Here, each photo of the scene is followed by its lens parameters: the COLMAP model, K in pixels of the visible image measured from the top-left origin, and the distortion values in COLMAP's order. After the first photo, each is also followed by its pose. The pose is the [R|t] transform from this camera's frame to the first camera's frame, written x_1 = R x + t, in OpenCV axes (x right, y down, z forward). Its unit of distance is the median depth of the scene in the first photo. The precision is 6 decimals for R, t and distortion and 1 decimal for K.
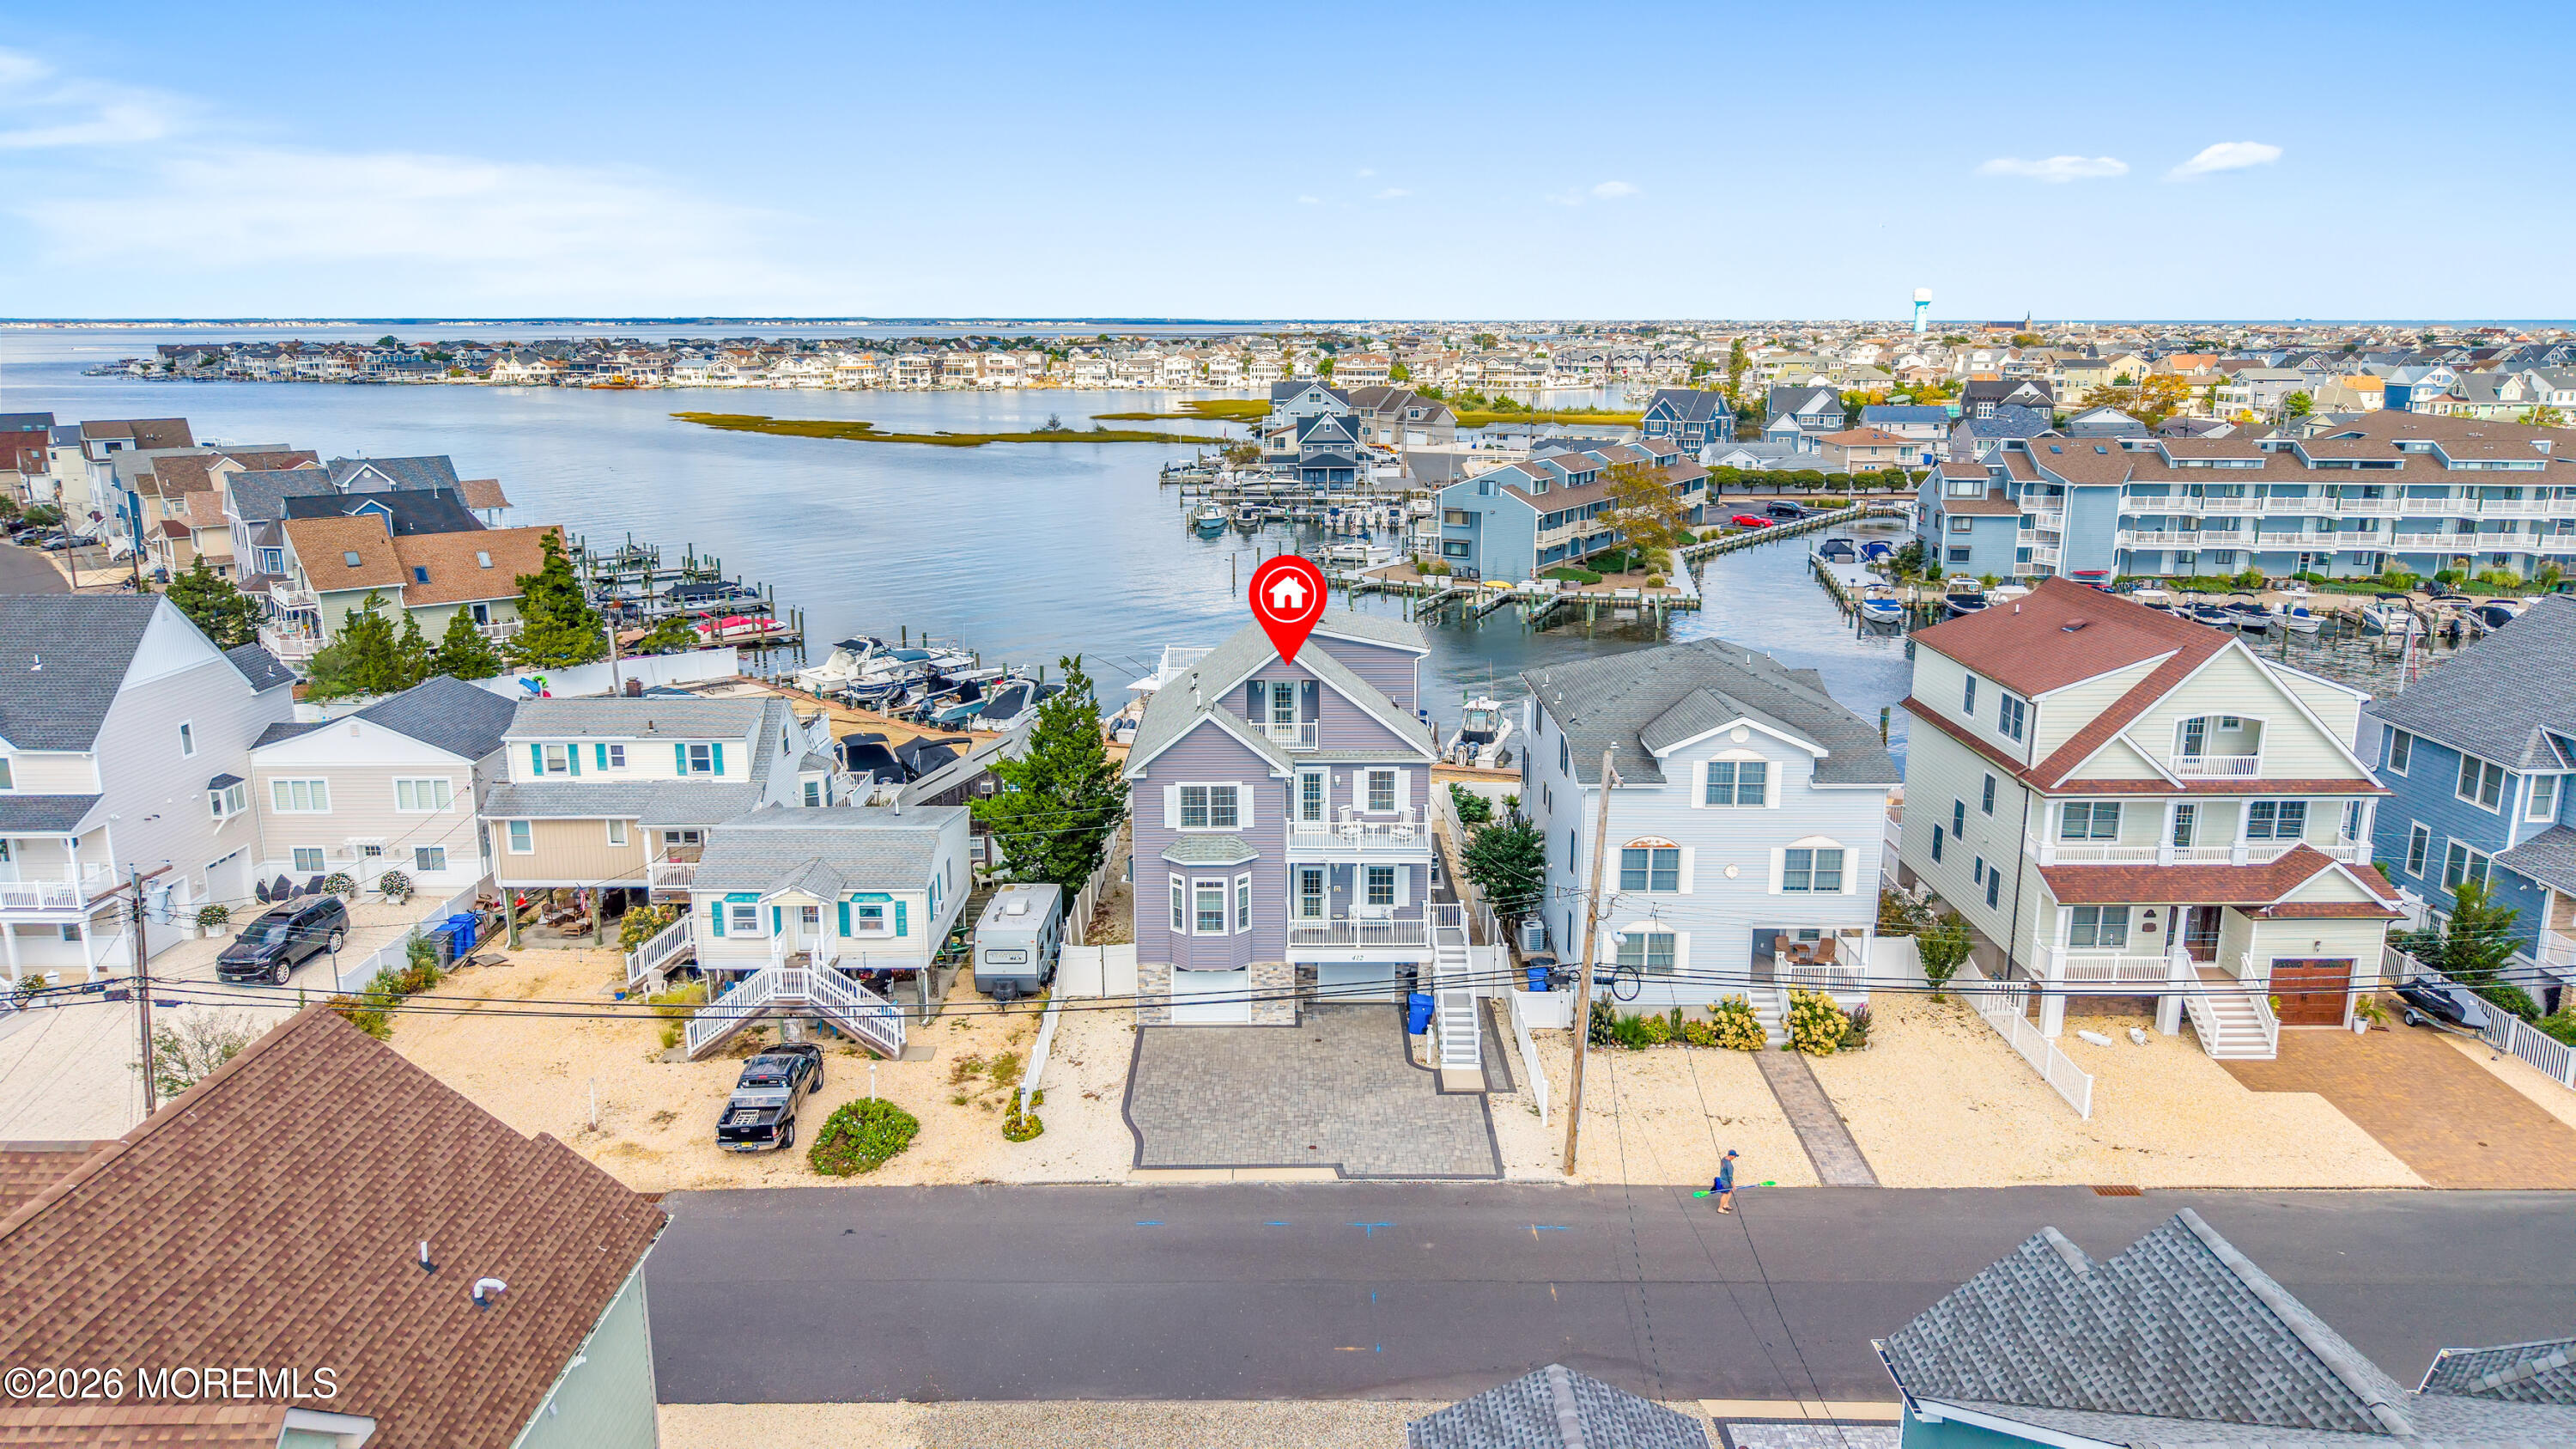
lens RADIAL K [[1725.6, 0, 1295.4], [0, 1725.6, 725.4], [0, 0, 1]] dist [0.036322, -0.040413]
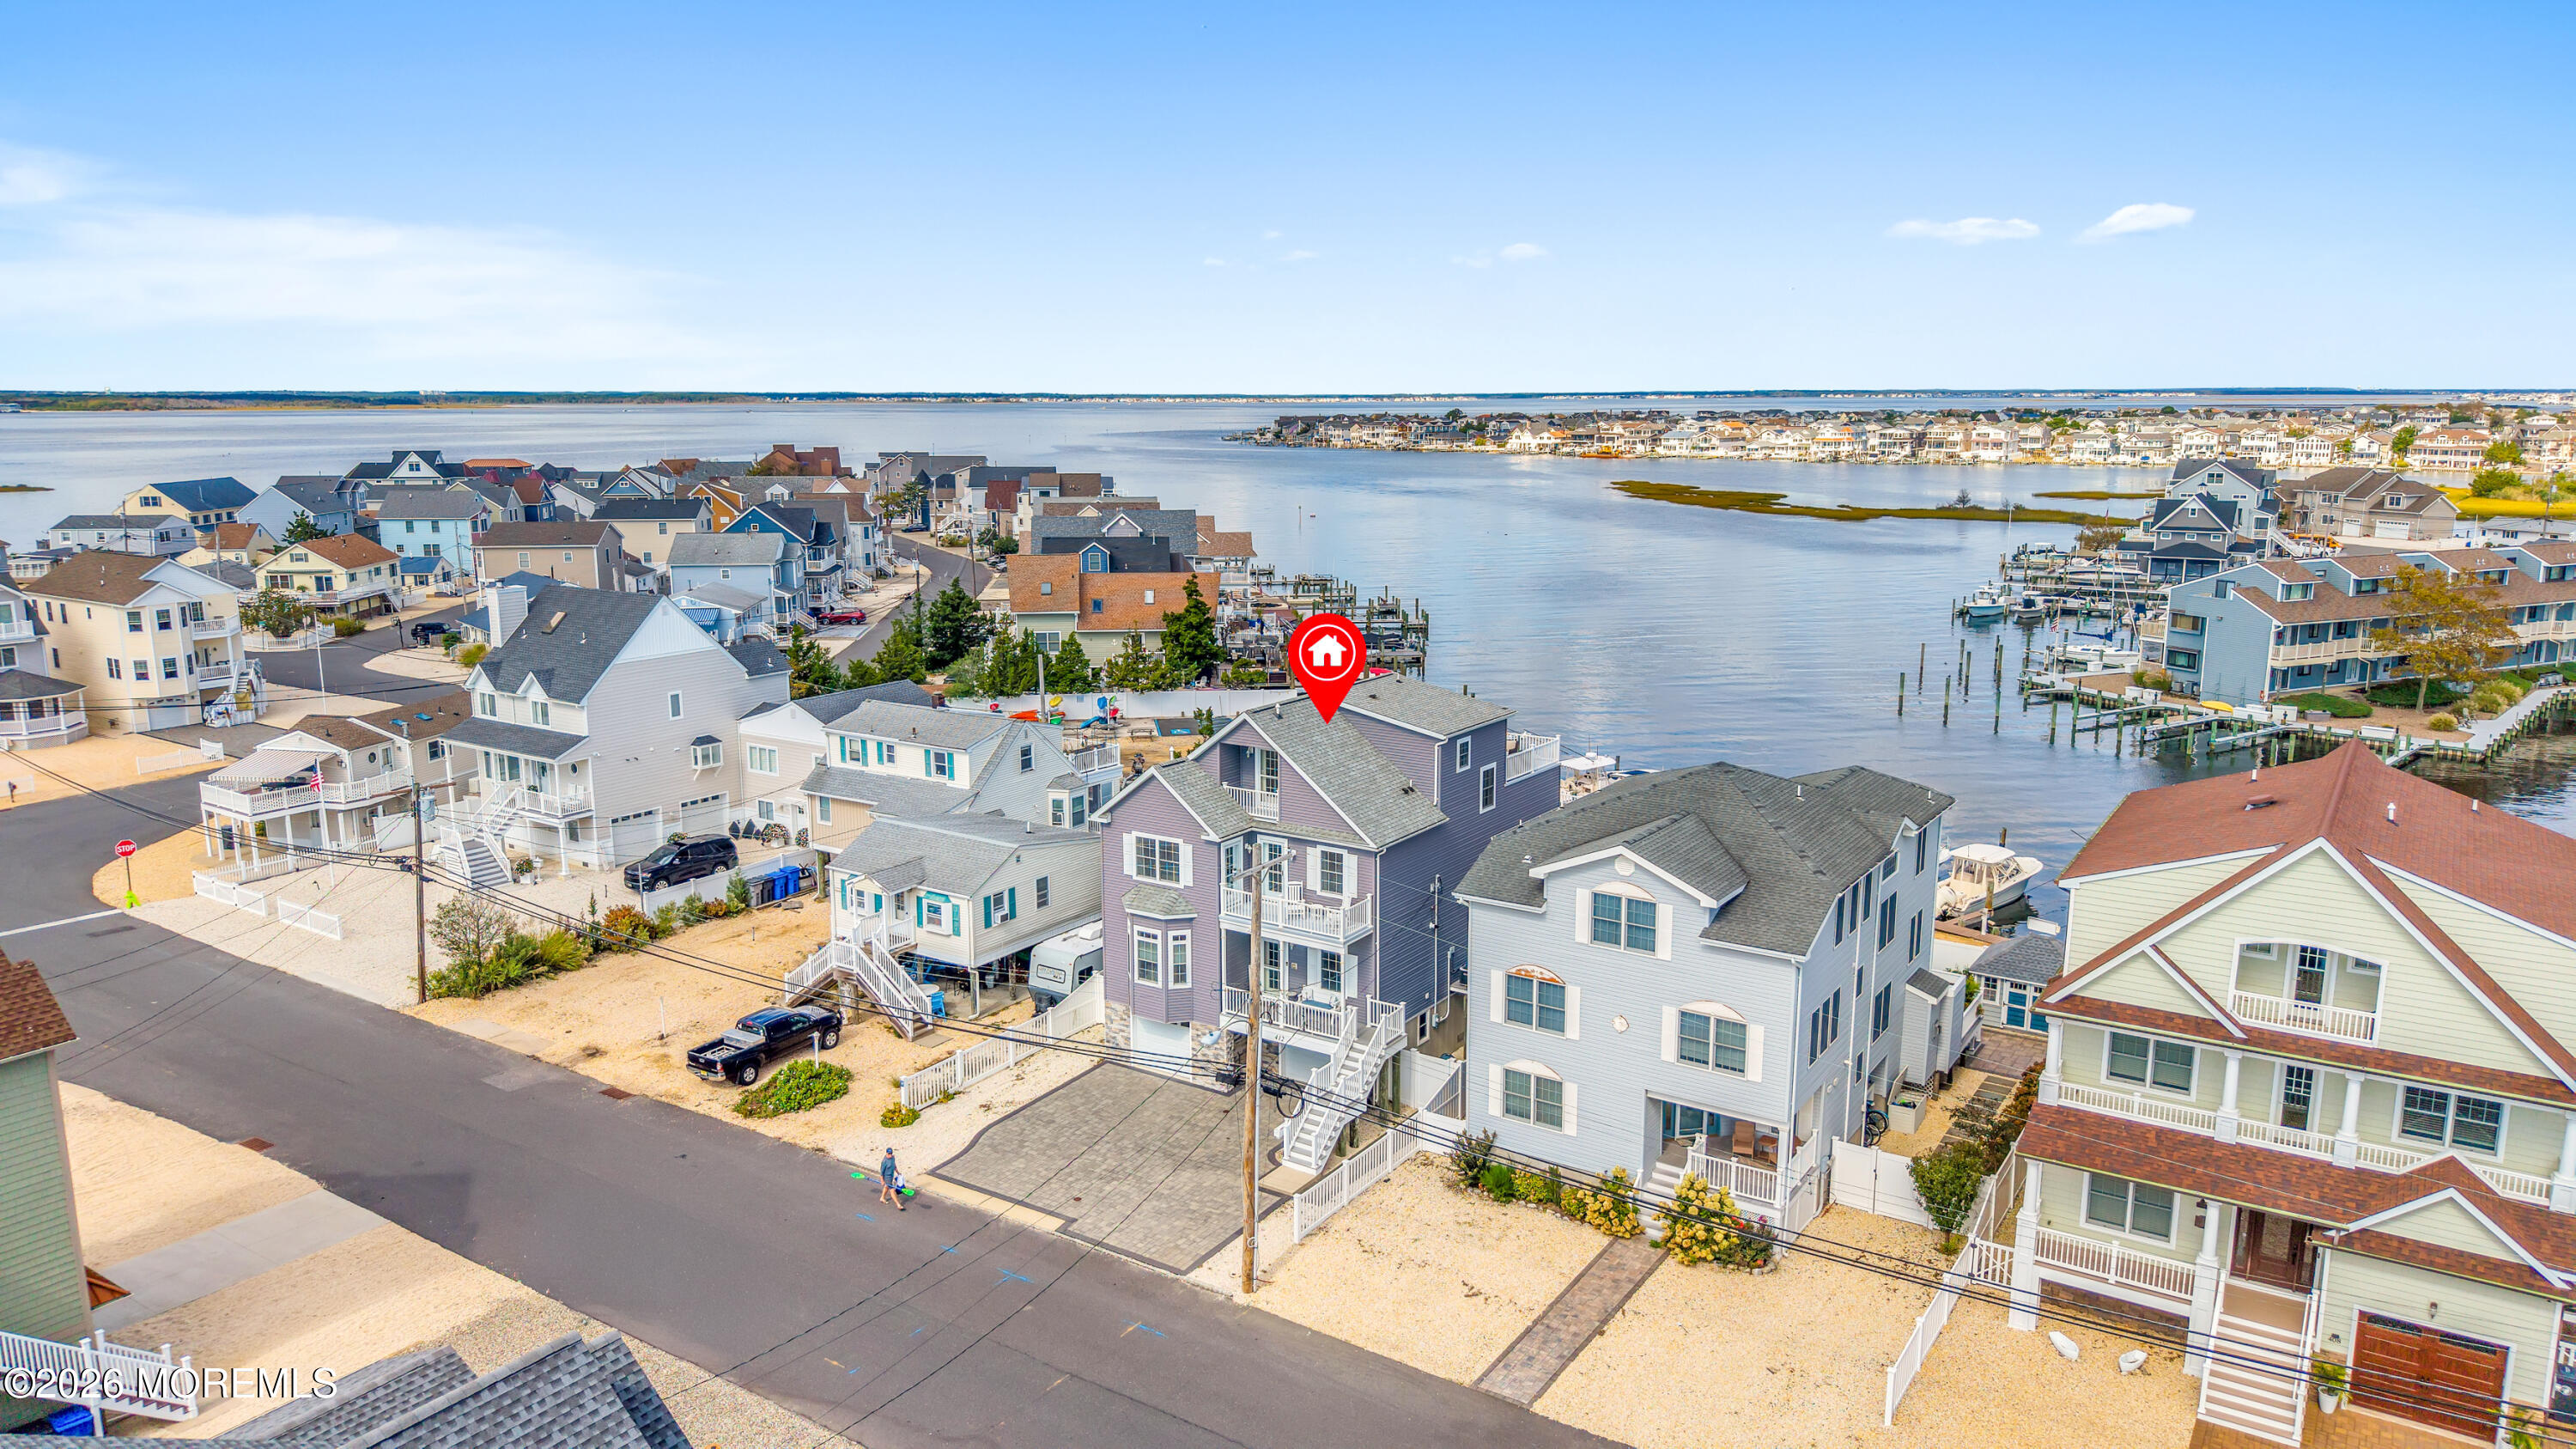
lens RADIAL K [[1725.6, 0, 1295.4], [0, 1725.6, 725.4], [0, 0, 1]] dist [0.036322, -0.040413]
pose [[0.825825, 0.104700, -0.554122, 0.555796], [-0.126773, 0.991931, -0.001511, -0.039375], [0.549492, 0.071495, 0.832434, 0.175981]]
